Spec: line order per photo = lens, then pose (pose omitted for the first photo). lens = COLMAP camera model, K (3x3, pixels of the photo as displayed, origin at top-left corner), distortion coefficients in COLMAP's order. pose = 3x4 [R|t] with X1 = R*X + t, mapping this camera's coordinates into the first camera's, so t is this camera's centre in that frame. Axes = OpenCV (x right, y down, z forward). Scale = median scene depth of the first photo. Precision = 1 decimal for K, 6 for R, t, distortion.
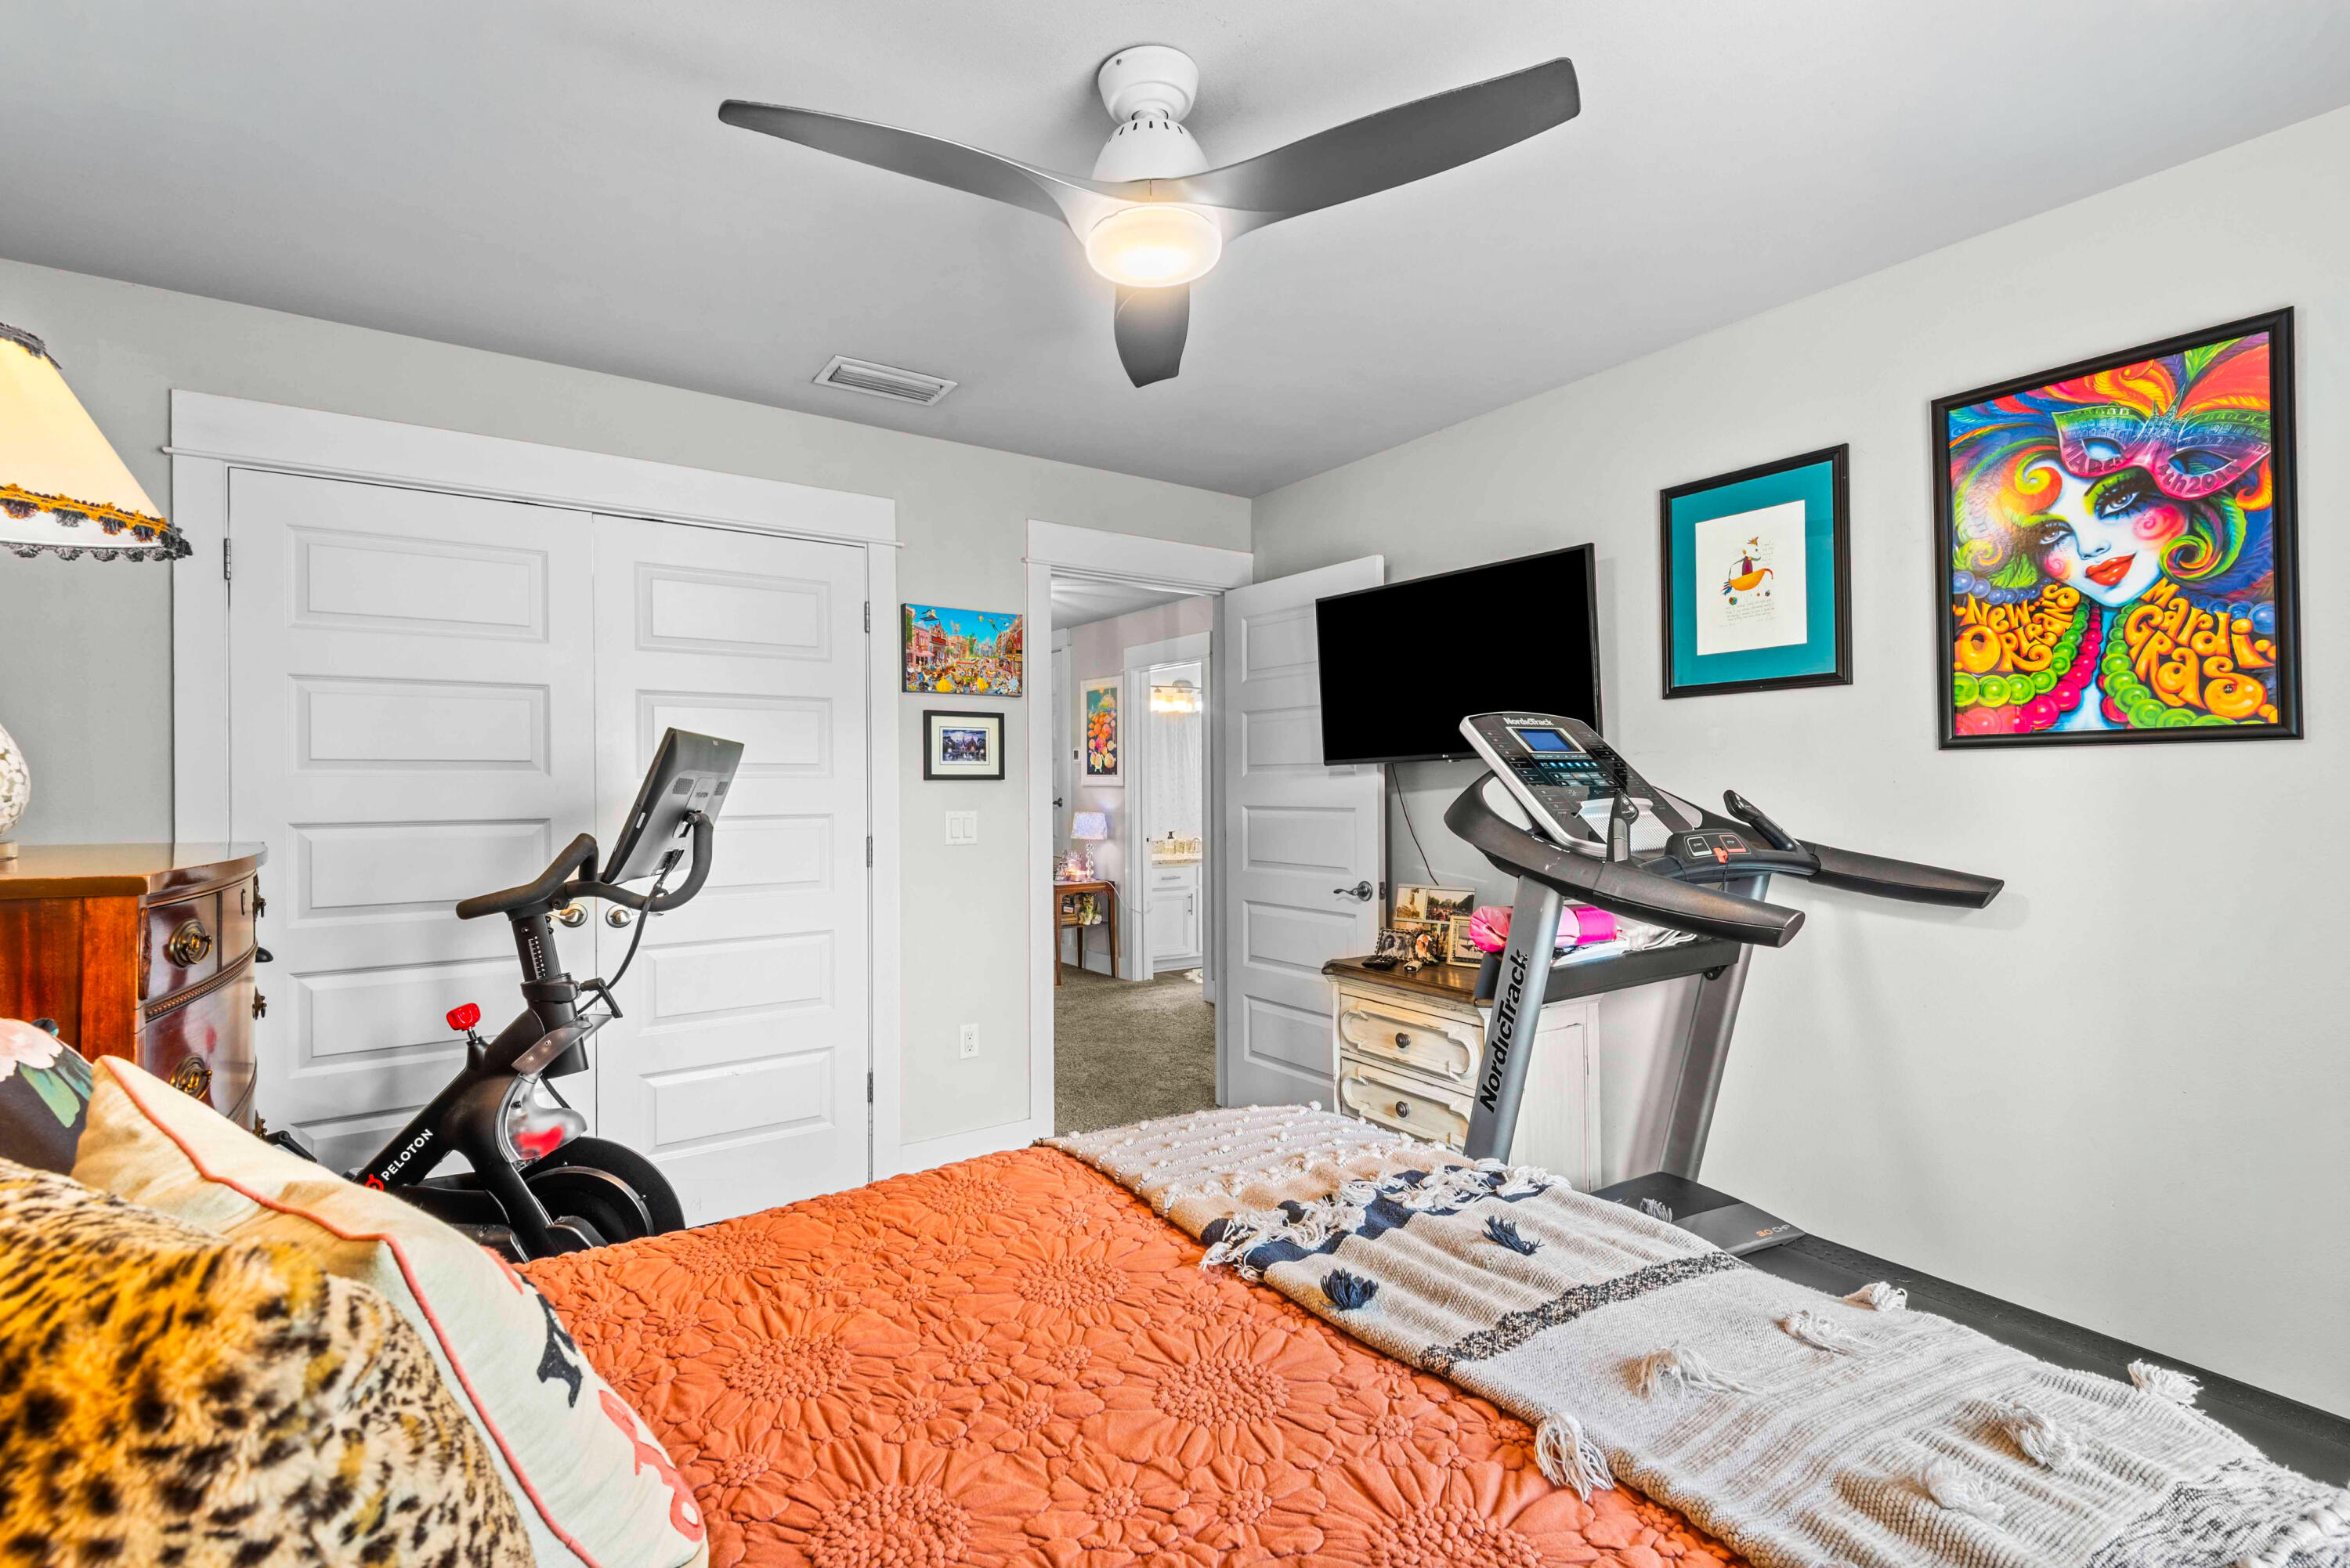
lens RADIAL K [[1079.6, 0, 1174.5], [0, 1079.6, 780.4], [0, 0, 1]] dist [-0.000488, -0.000024]
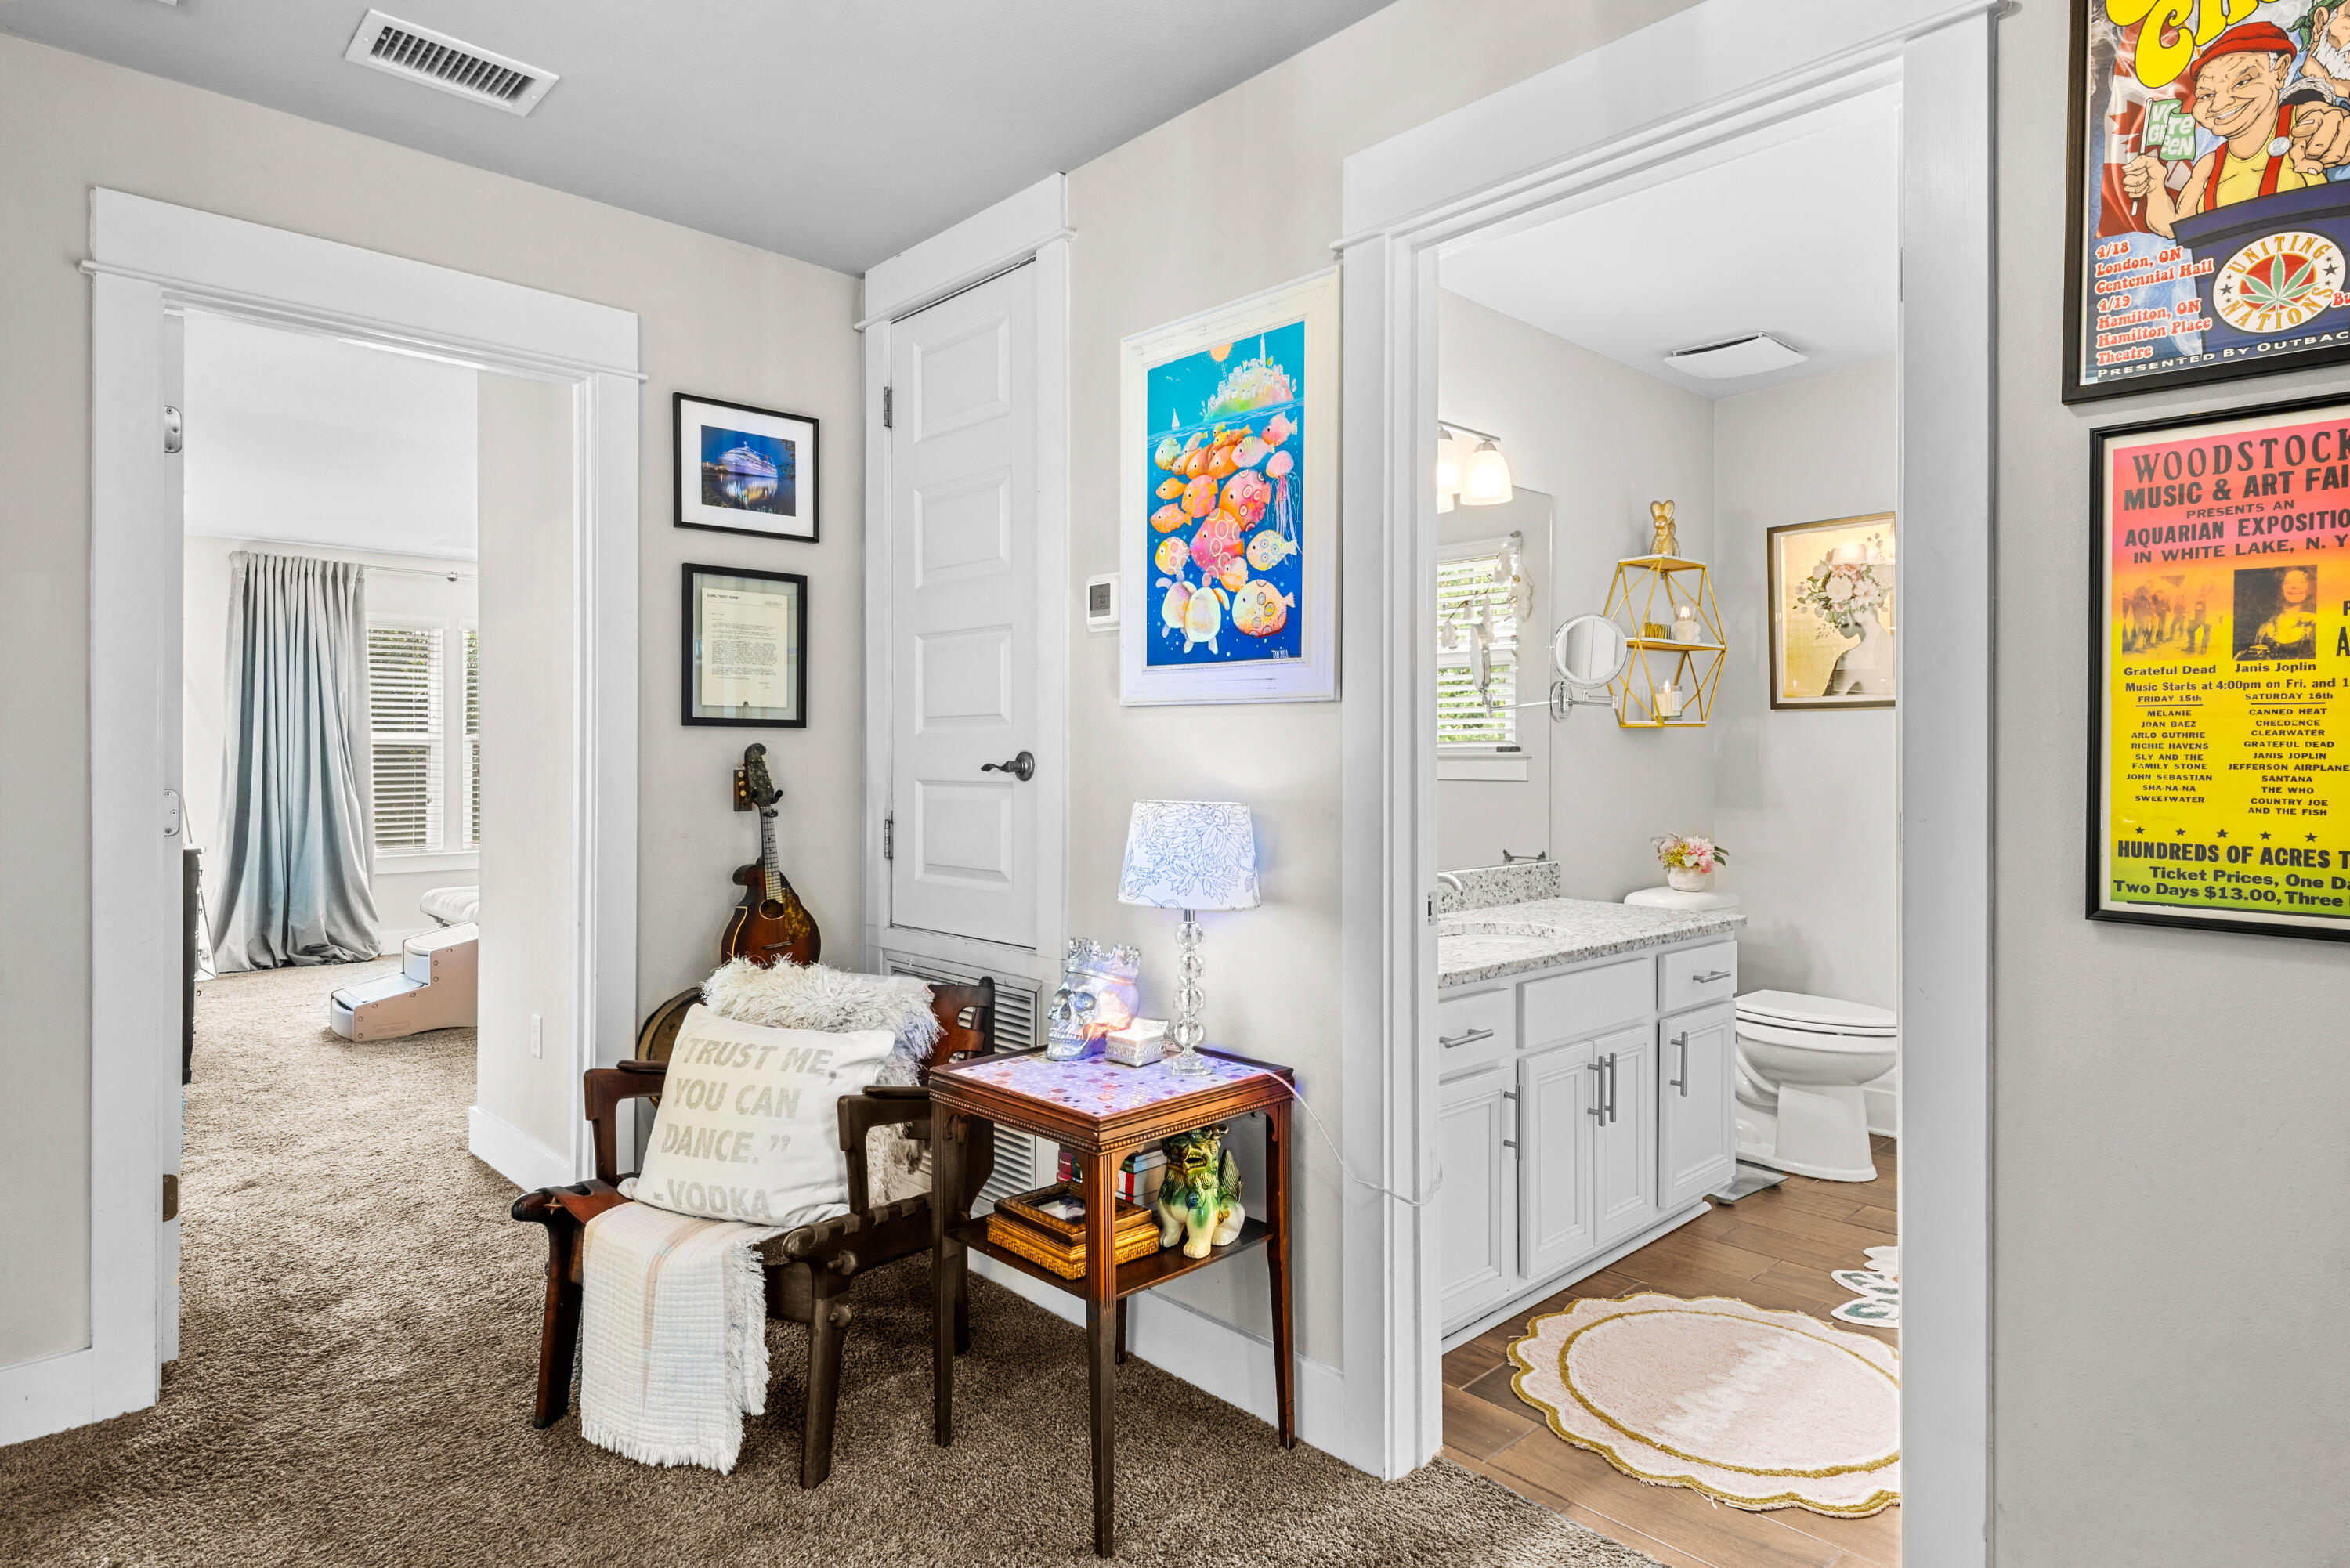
lens RADIAL K [[1322.8, 0, 1177.6], [0, 1322.8, 767.1], [0, 0, 1]] dist [0.025005, -0.000431]
pose [[0.991019, 0.005173, 0.133624, -0.123209], [-0.007741, 0.999795, 0.018708, 0.015070], [-0.133500, -0.019575, 0.990855, 0.673619]]
